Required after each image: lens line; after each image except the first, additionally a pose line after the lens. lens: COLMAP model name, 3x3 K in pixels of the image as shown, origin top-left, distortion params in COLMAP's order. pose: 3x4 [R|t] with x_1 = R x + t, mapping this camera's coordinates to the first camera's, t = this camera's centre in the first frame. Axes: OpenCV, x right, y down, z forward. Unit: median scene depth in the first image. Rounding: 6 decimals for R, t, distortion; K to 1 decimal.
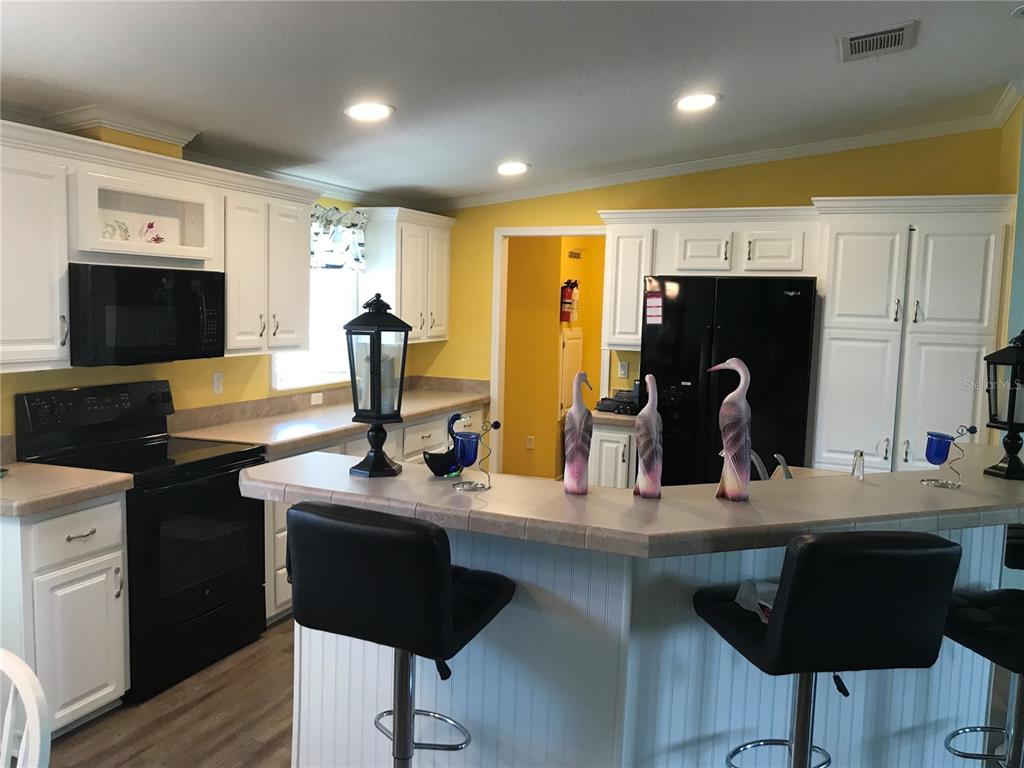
lens RADIAL K [[842.1, 0, 512.1], [0, 842.1, 379.4], [0, 0, 1]] dist [0.008604, 0.008077]
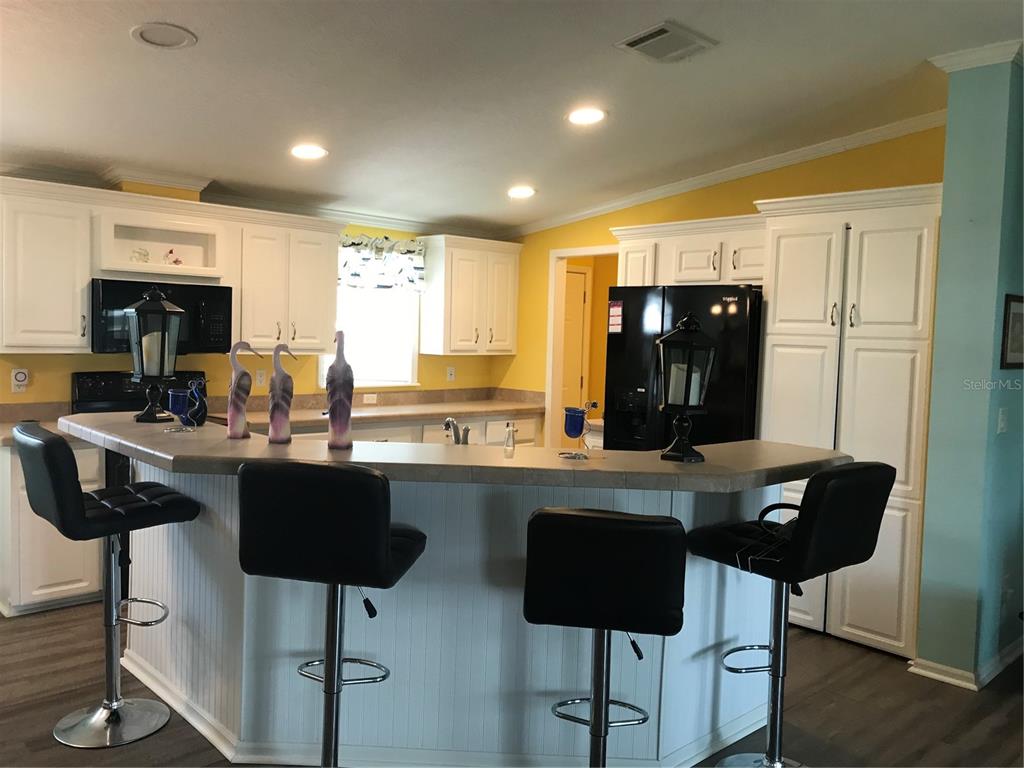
lens RADIAL K [[831.6, 0, 512.0], [0, 831.6, 384.0], [0, 0, 1]] dist [-0.003417, 0.013683]
pose [[0.914614, 0.023861, -0.403622, 0.489279], [-0.042310, 0.998425, -0.036852, 0.042963], [0.402107, 0.050782, 0.914183, 0.018258]]
